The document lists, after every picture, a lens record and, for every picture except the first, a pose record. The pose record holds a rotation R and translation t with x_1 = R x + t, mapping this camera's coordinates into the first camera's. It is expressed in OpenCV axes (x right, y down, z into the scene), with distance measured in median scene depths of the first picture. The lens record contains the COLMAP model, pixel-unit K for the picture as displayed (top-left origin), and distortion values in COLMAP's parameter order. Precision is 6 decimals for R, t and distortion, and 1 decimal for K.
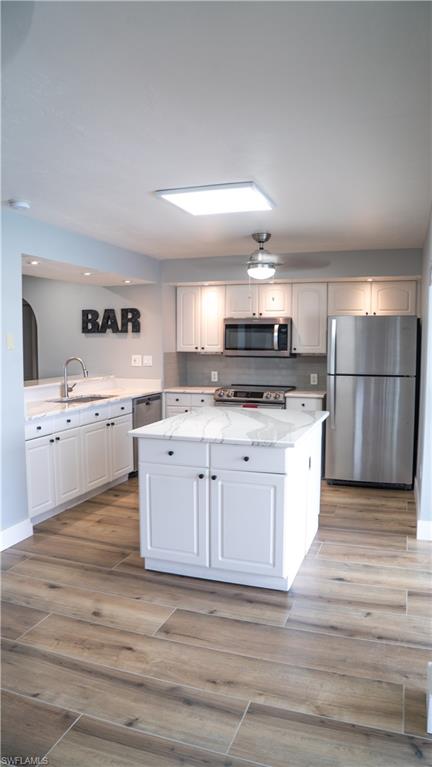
lens RADIAL K [[523.8, 0, 218.1], [0, 523.8, 380.4], [0, 0, 1]] dist [-0.145243, 0.074911]
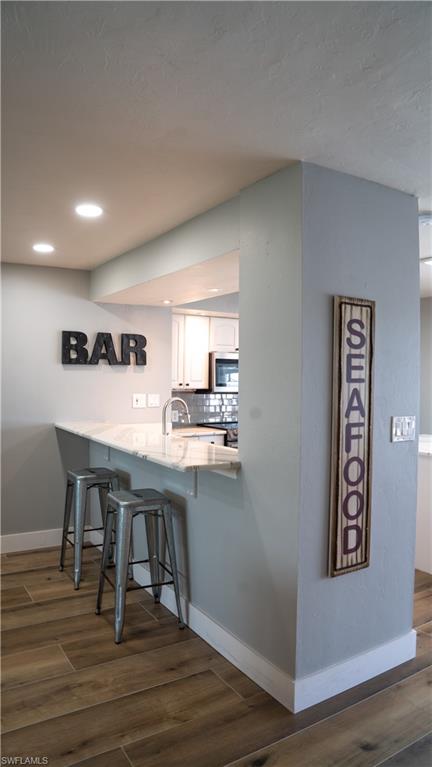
lens RADIAL K [[523.8, 0, 216.7], [0, 523.8, 380.6], [0, 0, 1]] dist [-0.145243, 0.074911]
pose [[0.615021, -0.002479, 0.788507, -0.790047], [0.055113, 0.997685, -0.039851, -0.033867], [-0.786583, 0.067966, 0.613733, 0.468995]]
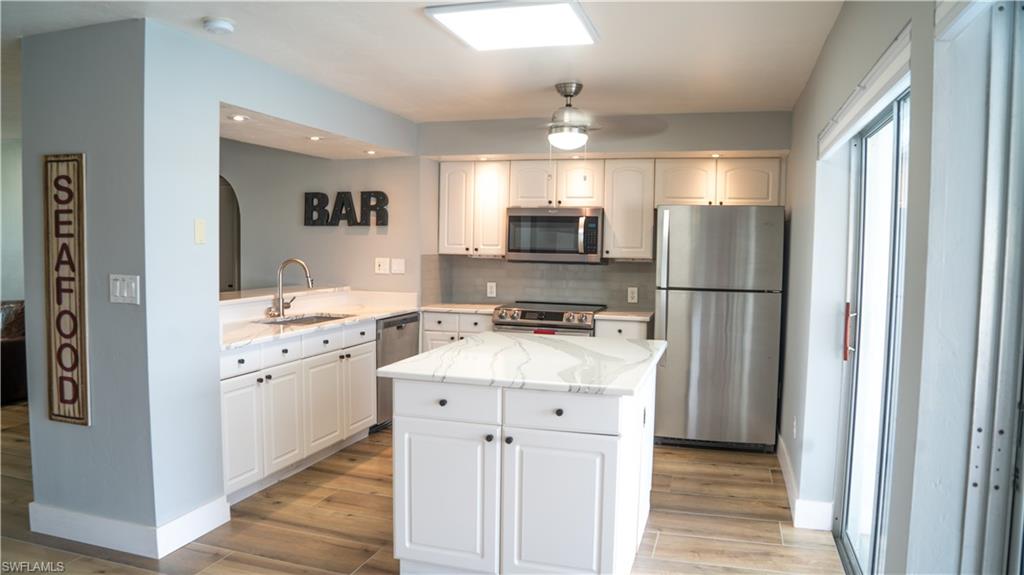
lens RADIAL K [[699.3, 0, 506.1], [0, 699.3, 287.6], [0, 0, 1]] dist [-0.145243, 0.074911]
pose [[0.999284, 0.011513, 0.036049, -0.025447], [-0.011006, 0.999838, -0.014233, 0.003384], [-0.036207, 0.013826, 0.999249, 0.066142]]
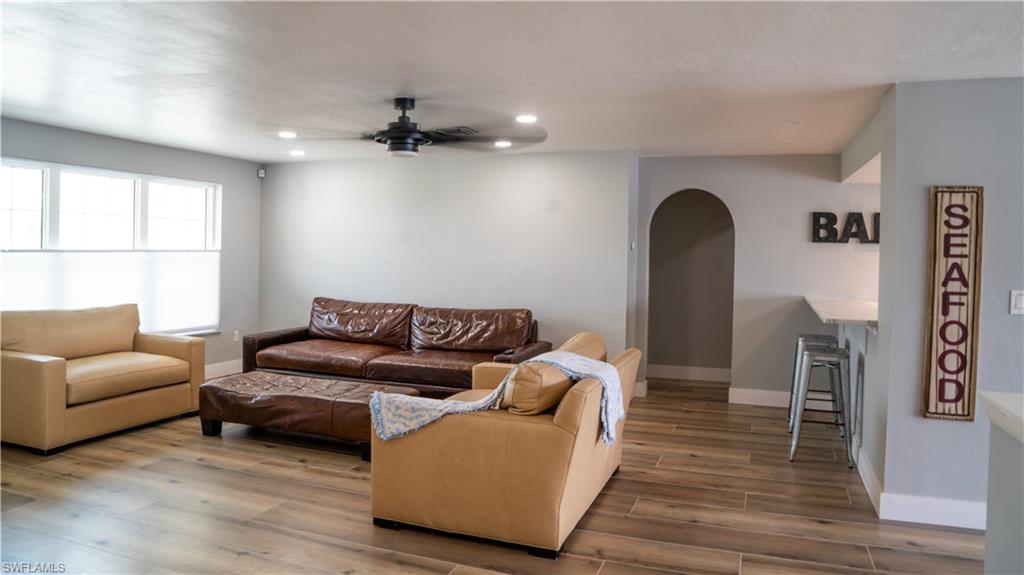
lens RADIAL K [[699.3, 0, 499.7], [0, 699.3, 257.3], [0, 0, 1]] dist [-0.145243, 0.074911]
pose [[0.999738, 0.019183, -0.012499, -0.819672], [-0.019976, 0.997573, -0.066705, 0.008985], [0.011189, 0.066937, 0.997694, -0.011931]]
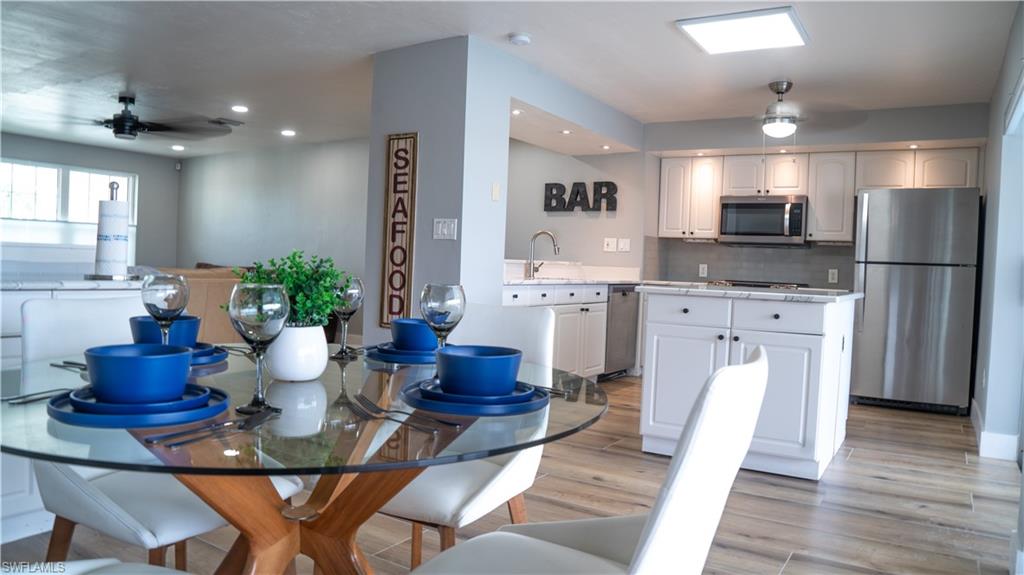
lens RADIAL K [[699.3, 0, 506.6], [0, 699.3, 285.5], [0, 0, 1]] dist [-0.145243, 0.074911]
pose [[0.972596, 0.042752, -0.228539, -0.067888], [-0.054601, 0.997459, -0.045773, 0.095689], [0.226001, 0.056997, 0.972458, -0.116626]]
